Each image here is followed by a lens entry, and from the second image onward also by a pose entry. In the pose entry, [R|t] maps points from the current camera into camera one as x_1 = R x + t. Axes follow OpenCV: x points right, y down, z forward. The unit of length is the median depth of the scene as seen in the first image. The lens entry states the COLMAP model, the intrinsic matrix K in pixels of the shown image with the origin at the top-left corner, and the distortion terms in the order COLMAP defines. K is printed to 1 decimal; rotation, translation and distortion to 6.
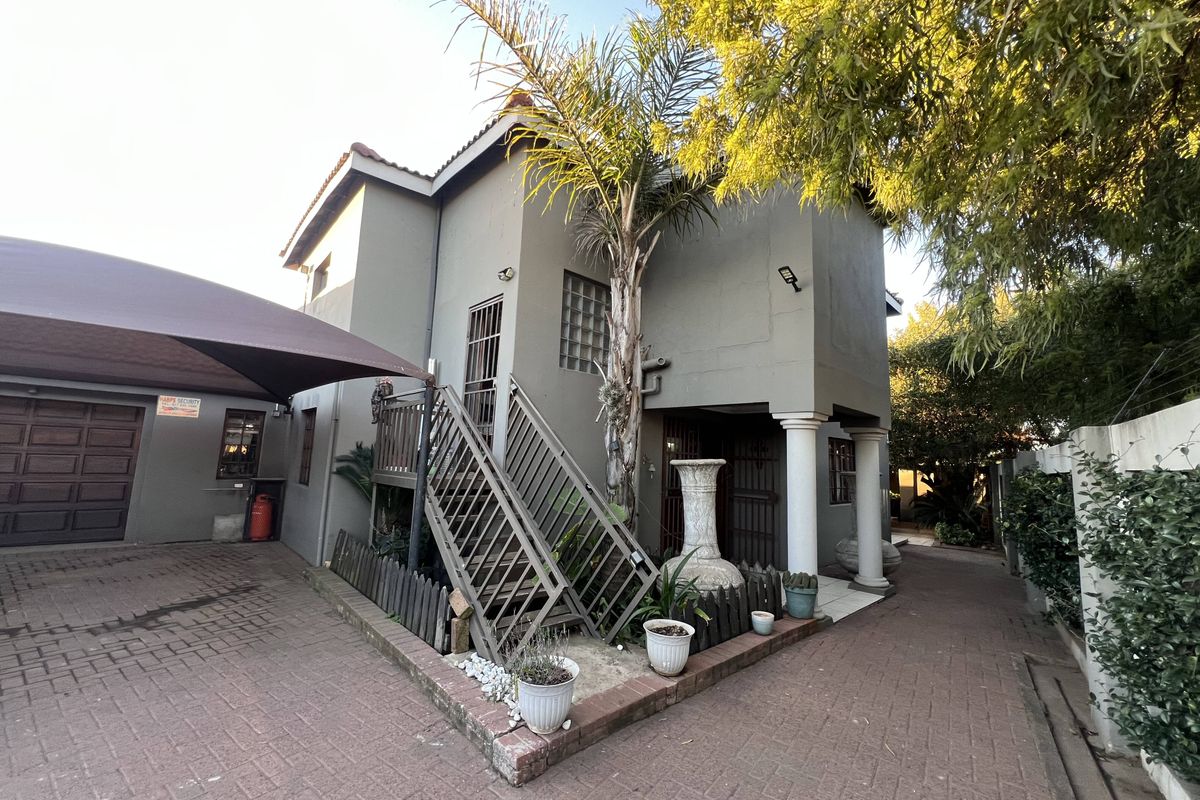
lens RADIAL K [[475.2, 0, 592.4], [0, 475.2, 400.1], [0, 0, 1]] dist [0.000221, 0.000380]
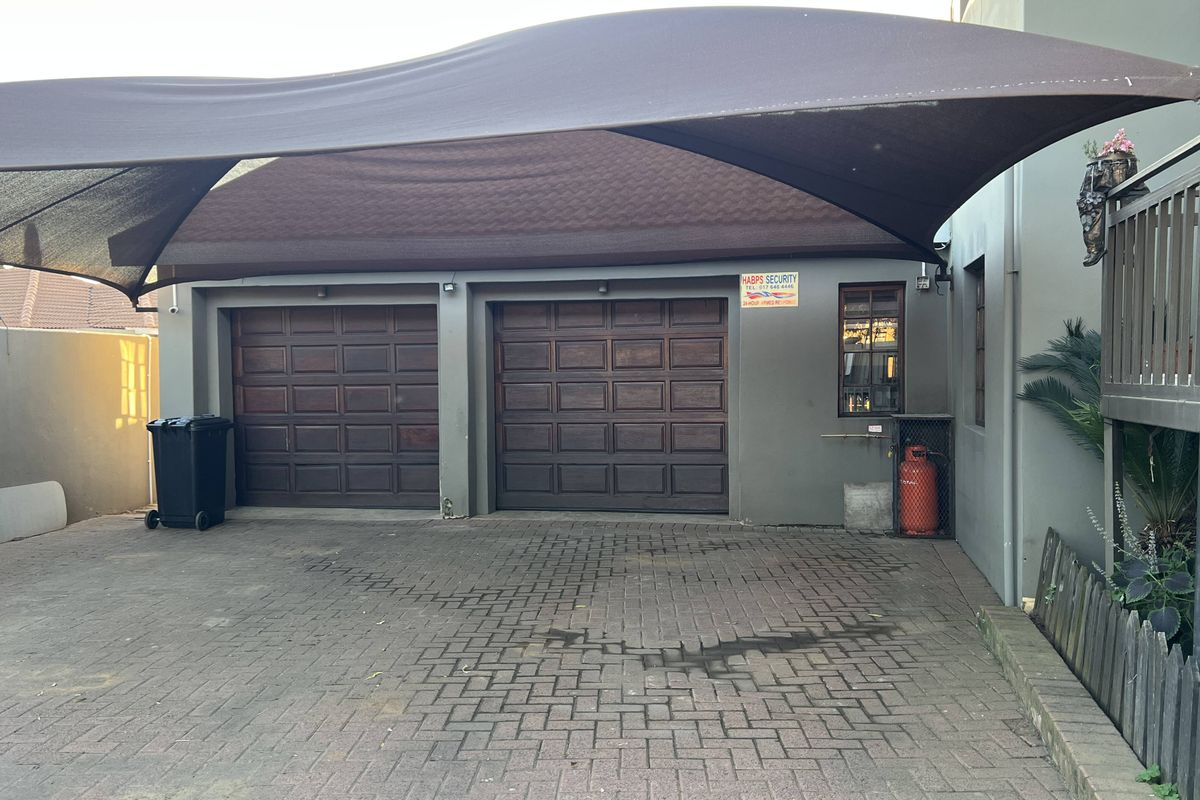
lens RADIAL K [[982.0, 0, 597.6], [0, 982.0, 410.1], [0, 0, 1]] dist [-0.000123, -0.027487]
pose [[0.561764, -0.014795, -0.827165, -0.030418], [0.139137, 0.987288, 0.076835, 0.043647], [0.815513, -0.158253, 0.556682, 0.197531]]
